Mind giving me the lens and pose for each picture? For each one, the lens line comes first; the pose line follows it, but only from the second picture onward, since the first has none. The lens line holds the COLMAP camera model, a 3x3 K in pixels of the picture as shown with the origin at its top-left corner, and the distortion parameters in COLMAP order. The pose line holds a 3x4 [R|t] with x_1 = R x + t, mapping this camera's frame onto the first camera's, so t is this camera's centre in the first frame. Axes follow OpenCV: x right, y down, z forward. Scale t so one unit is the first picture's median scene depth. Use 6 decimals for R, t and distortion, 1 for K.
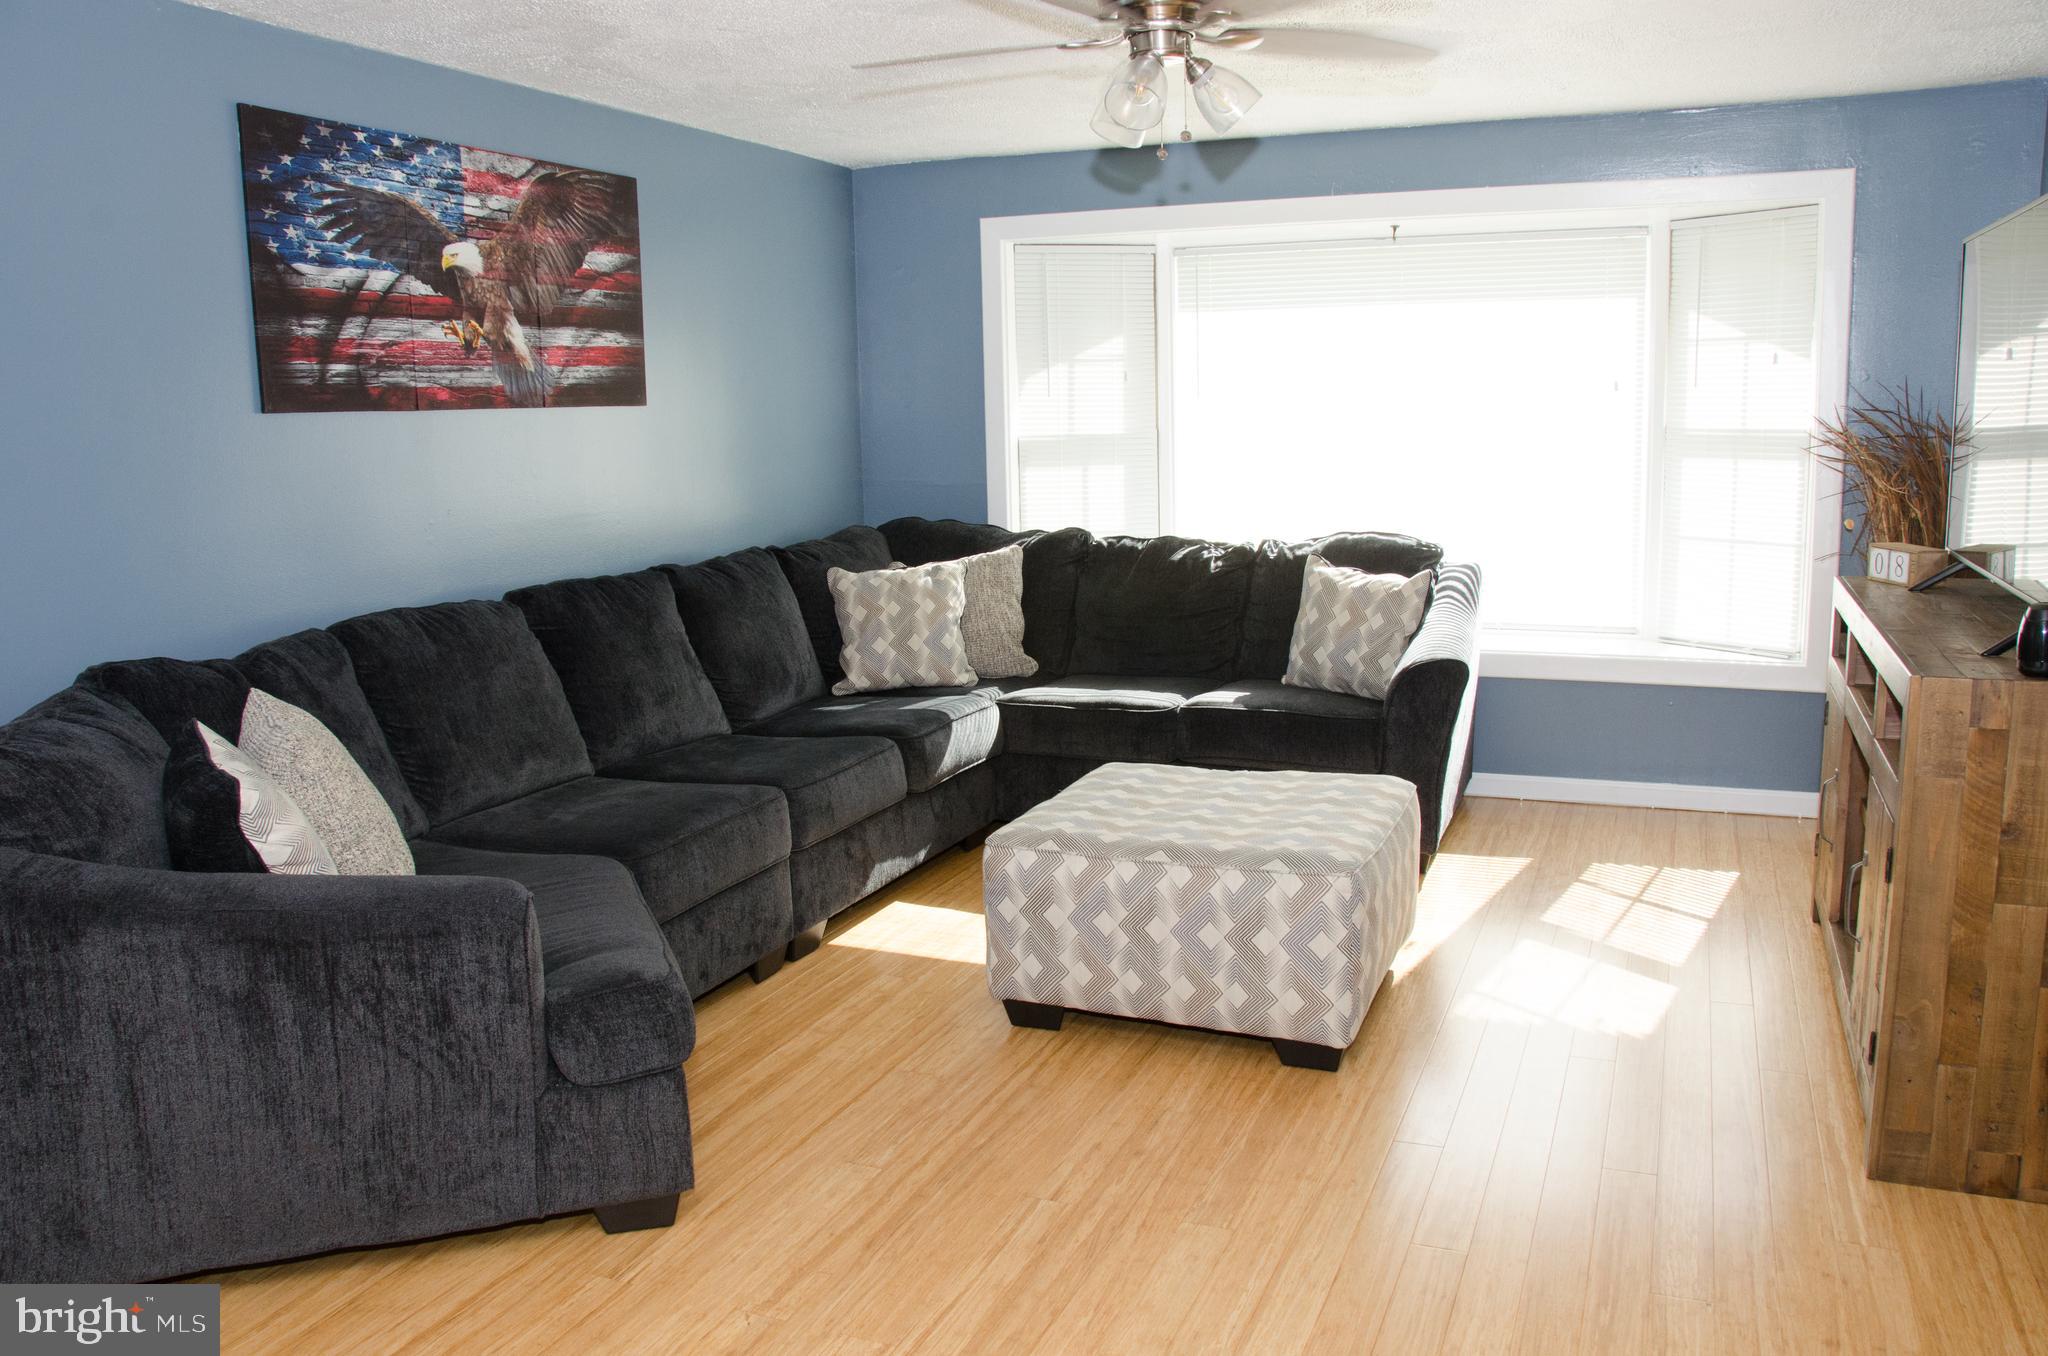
lens RADIAL K [[1618.9, 0, 1024.0], [0, 1618.9, 678.0], [0, 0, 1]] dist [-0.155346, 0.162744]
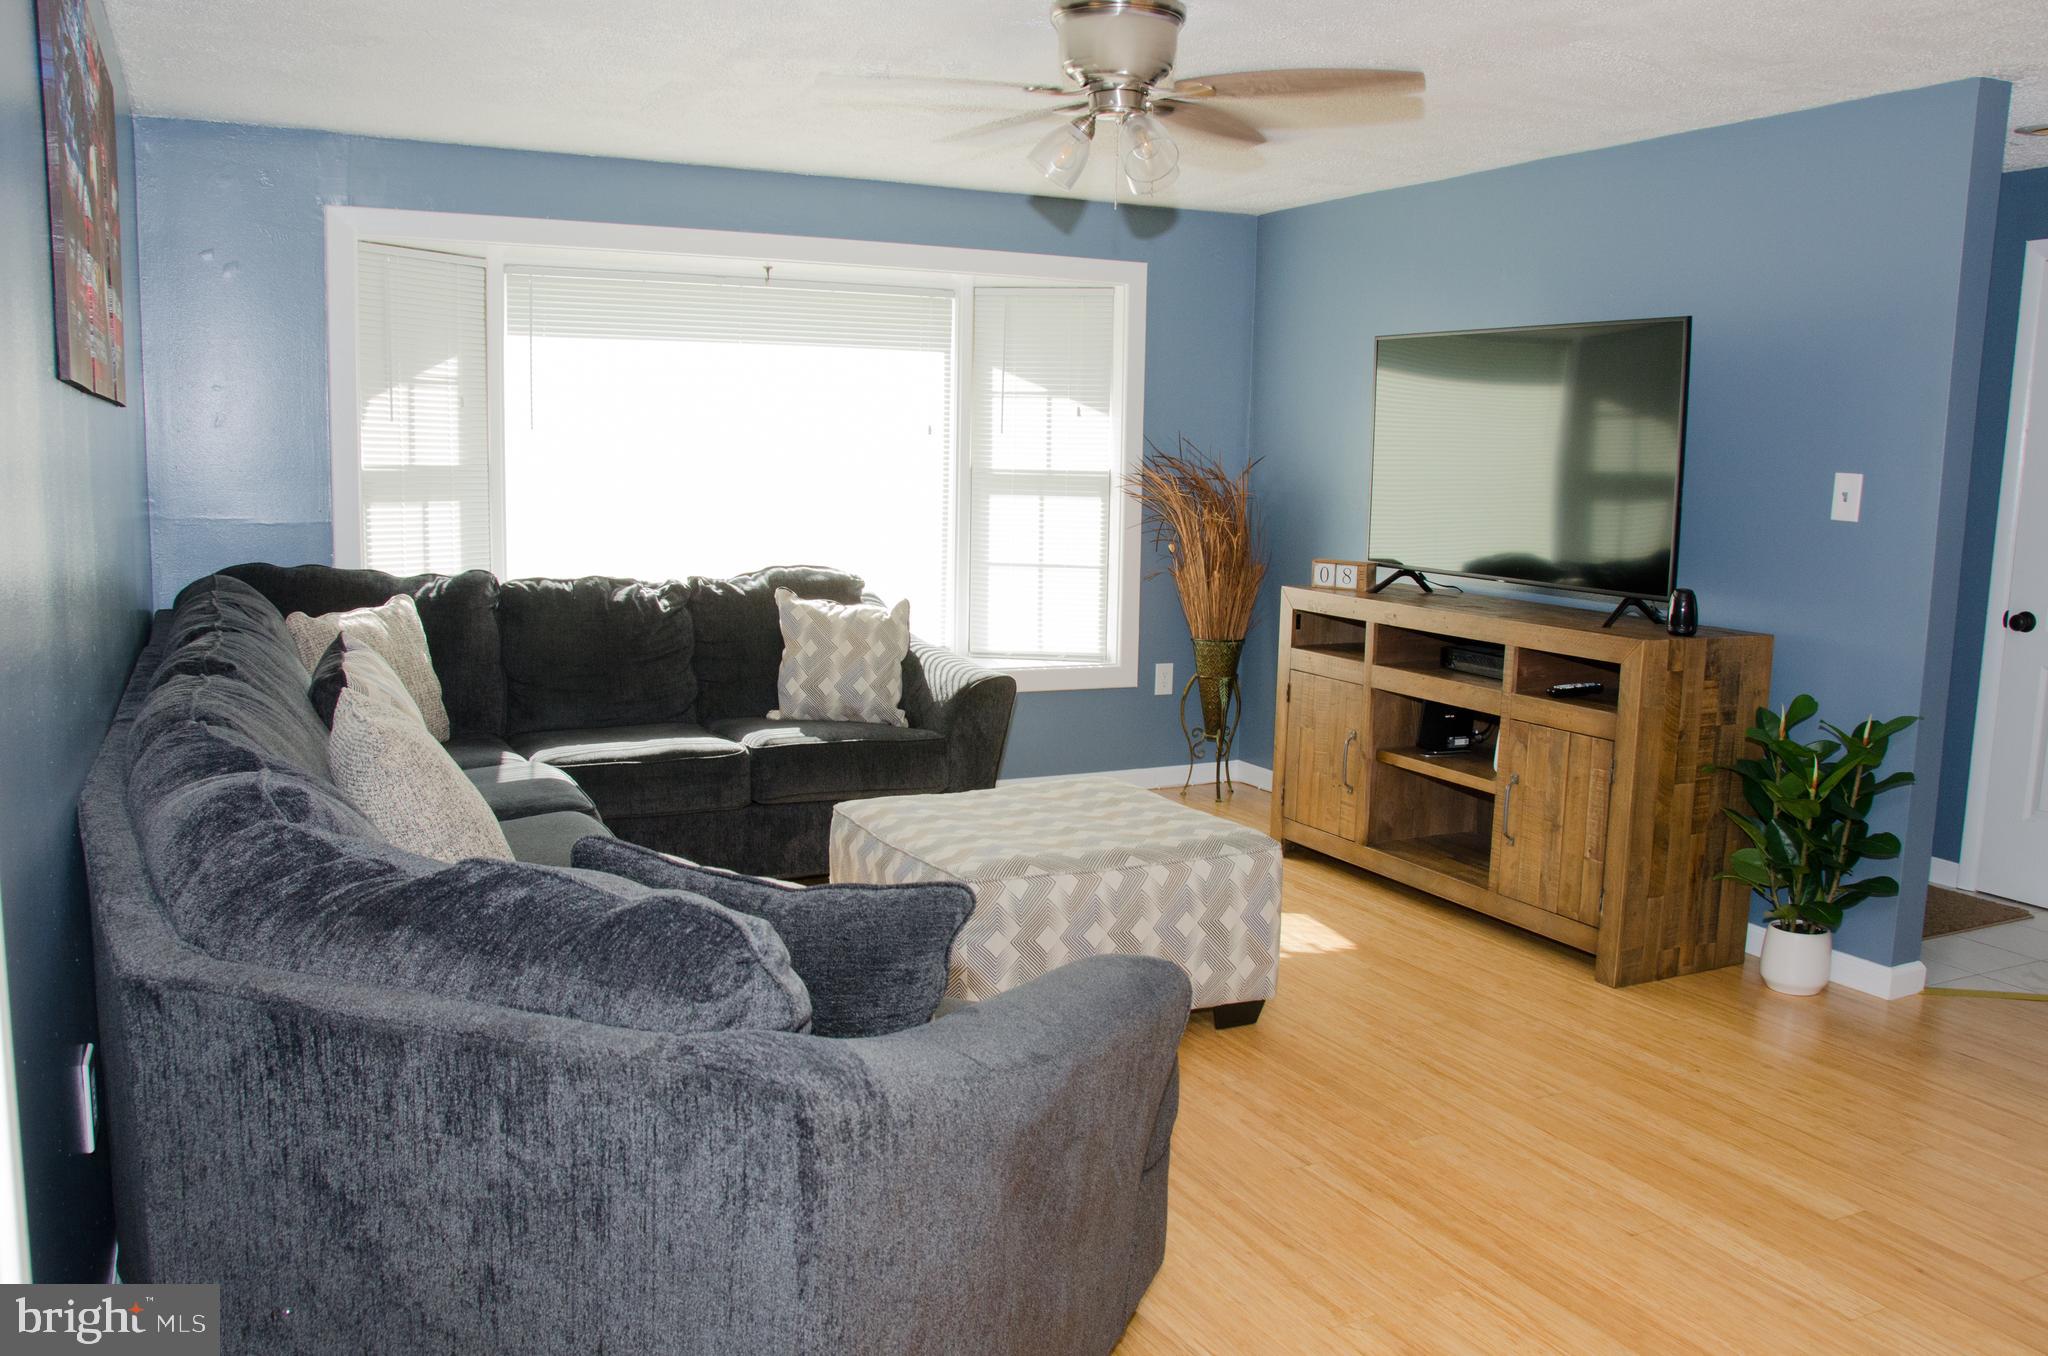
lens RADIAL K [[1647.9, 0, 1069.8], [0, 1647.9, 653.7], [0, 0, 1]] dist [-0.080230, 0.002890]
pose [[0.651145, -0.059619, 0.756608, -0.499062], [0.092143, 0.995745, -0.000837, -0.019456], [-0.753339, 0.070262, 0.653868, 0.200329]]
